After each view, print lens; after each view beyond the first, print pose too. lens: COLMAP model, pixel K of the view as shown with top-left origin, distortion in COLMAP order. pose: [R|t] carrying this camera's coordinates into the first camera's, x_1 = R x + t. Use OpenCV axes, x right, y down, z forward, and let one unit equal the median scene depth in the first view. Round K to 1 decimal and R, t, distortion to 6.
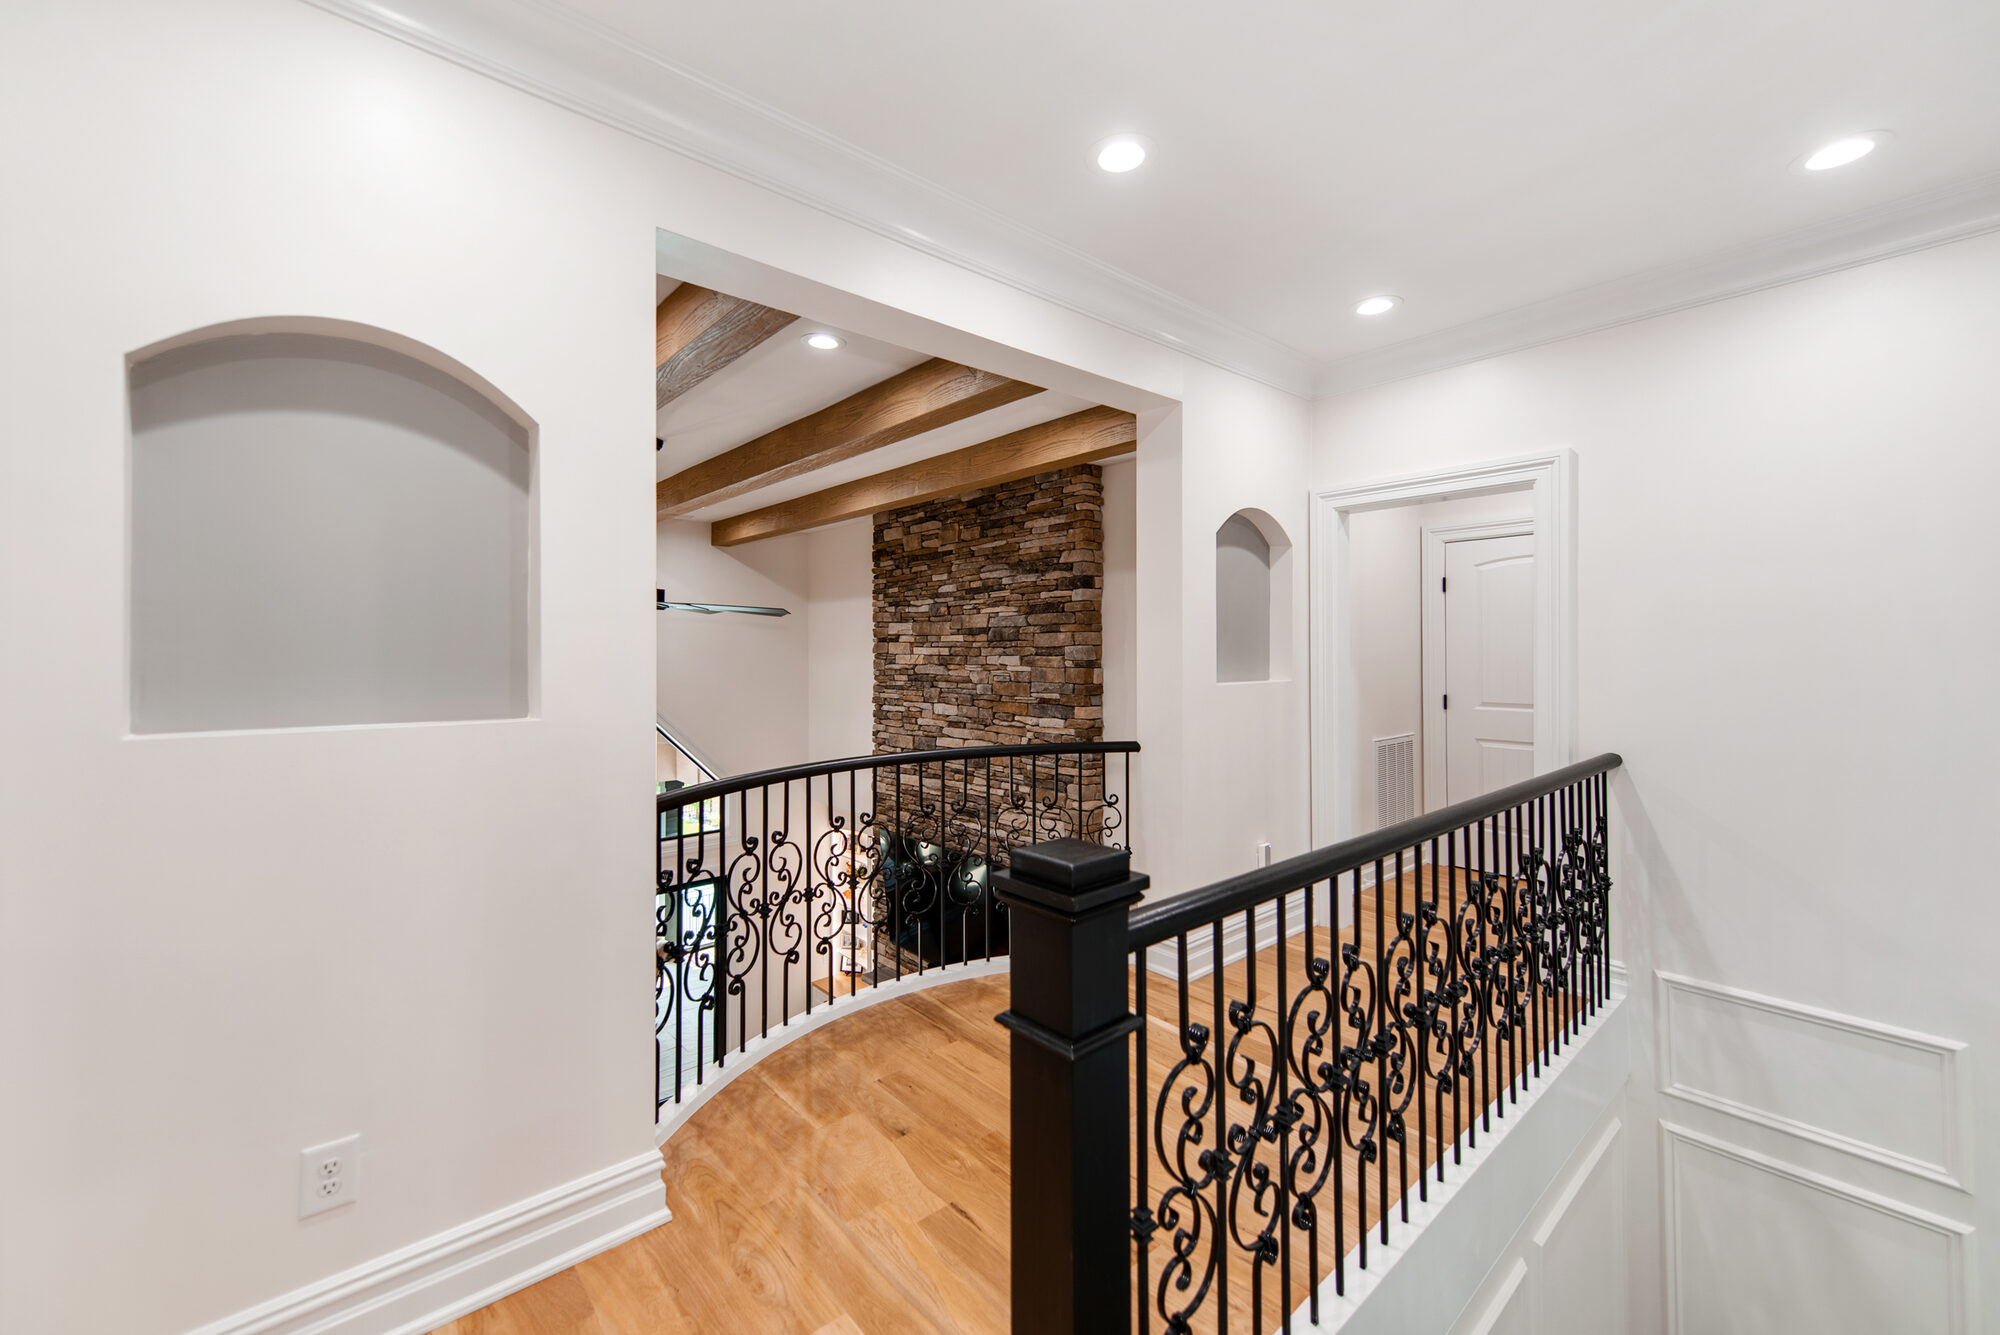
lens RADIAL K [[587.0, 0, 989.4], [0, 587.0, 646.1], [0, 0, 1]] dist [-0.001848, -0.000016]
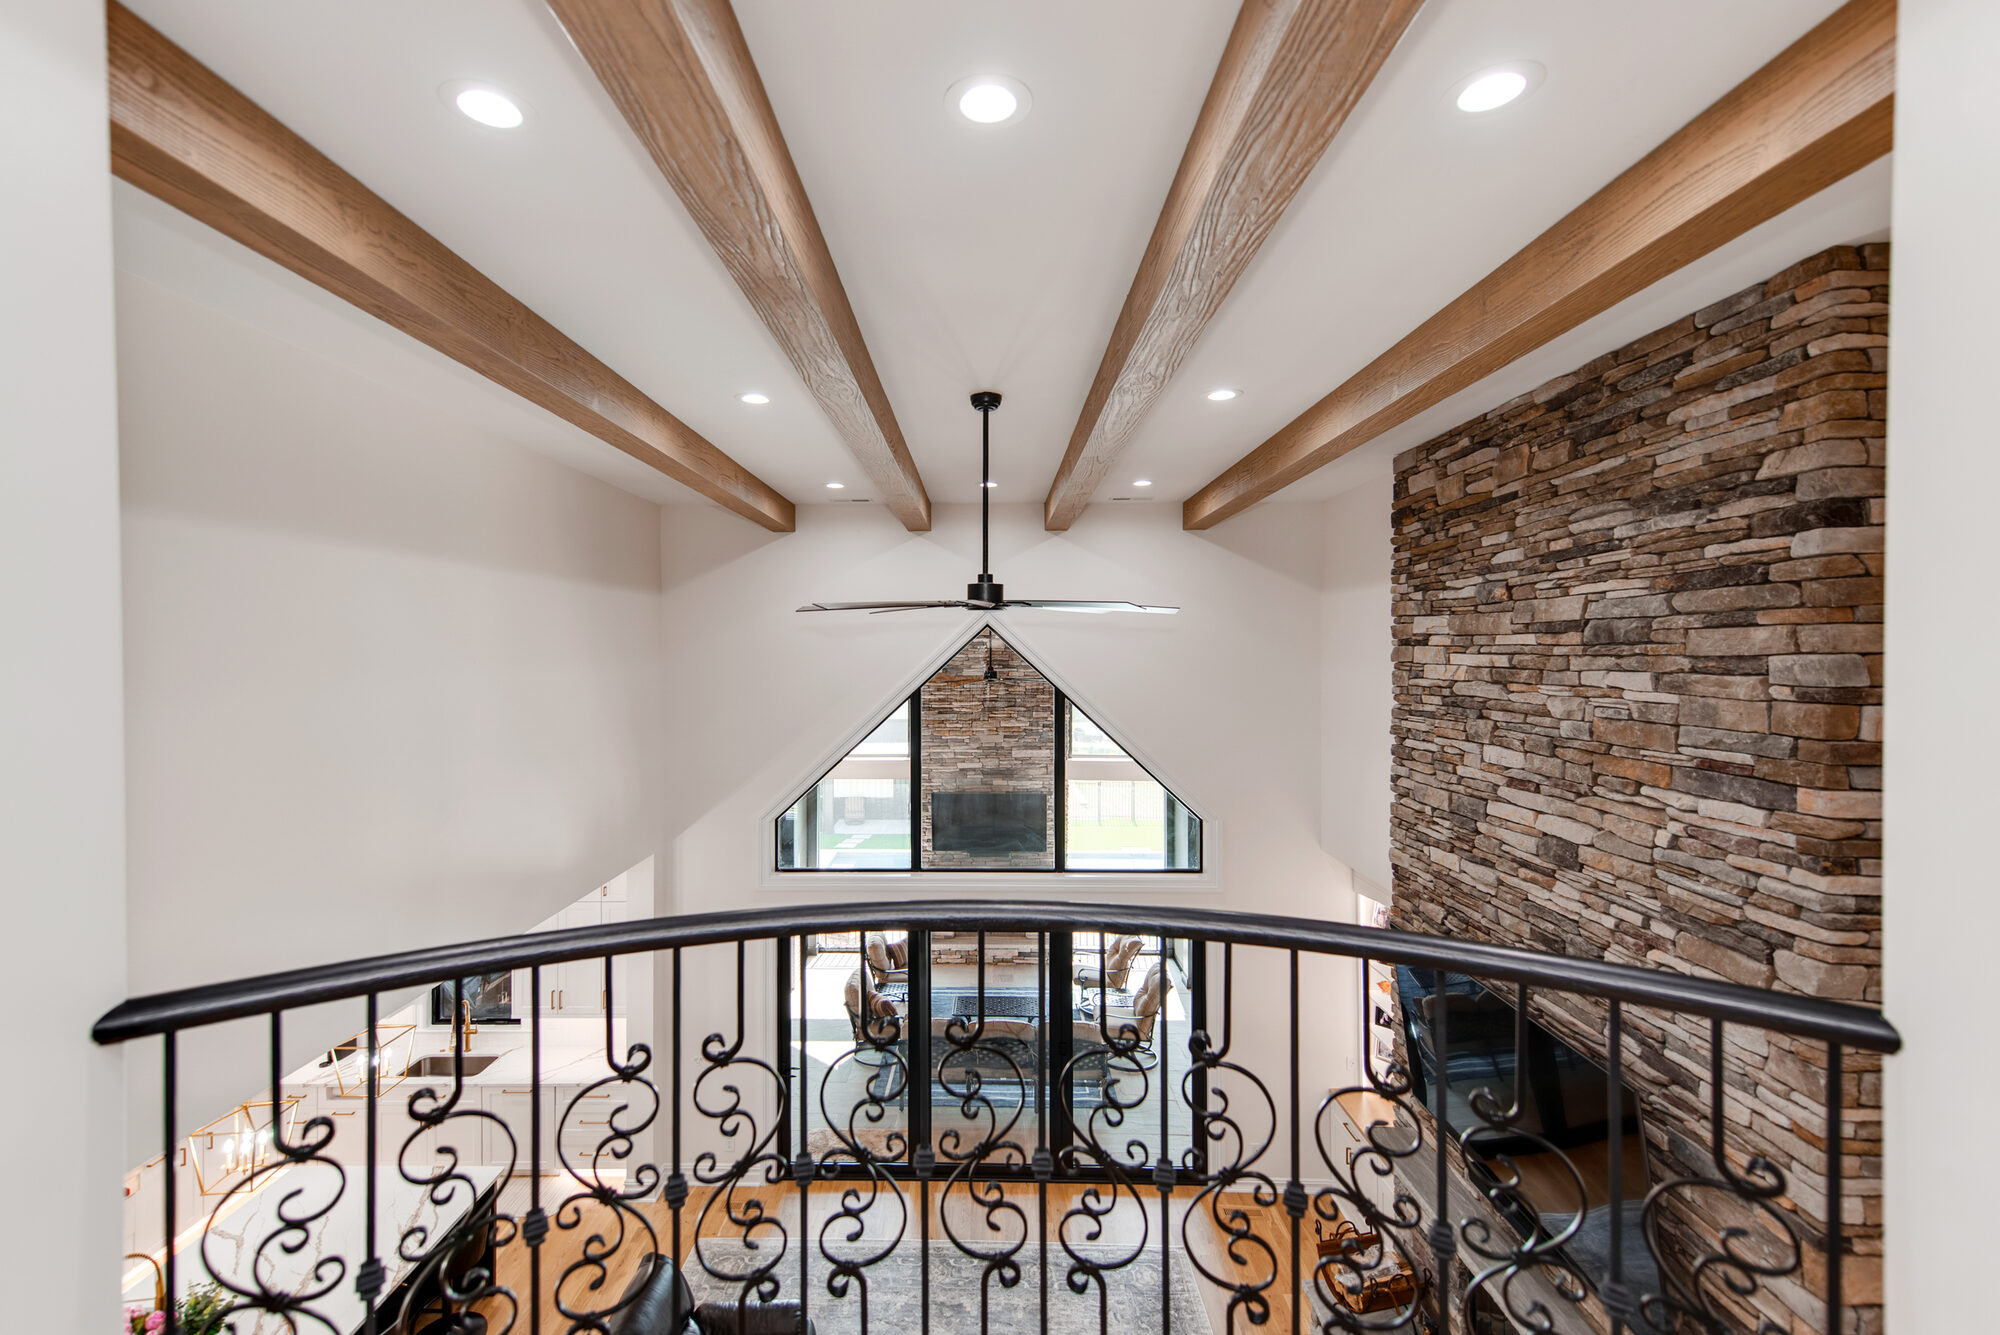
lens RADIAL K [[724.5, 0, 1017.4], [0, 724.5, 659.9], [0, 0, 1]] dist [0.008326, 0.000001]
pose [[0.755076, 0.009128, -0.655574, 0.045497], [0.000403, 0.999896, 0.014388, -0.003998], [0.655637, -0.011128, 0.754994, 0.127535]]
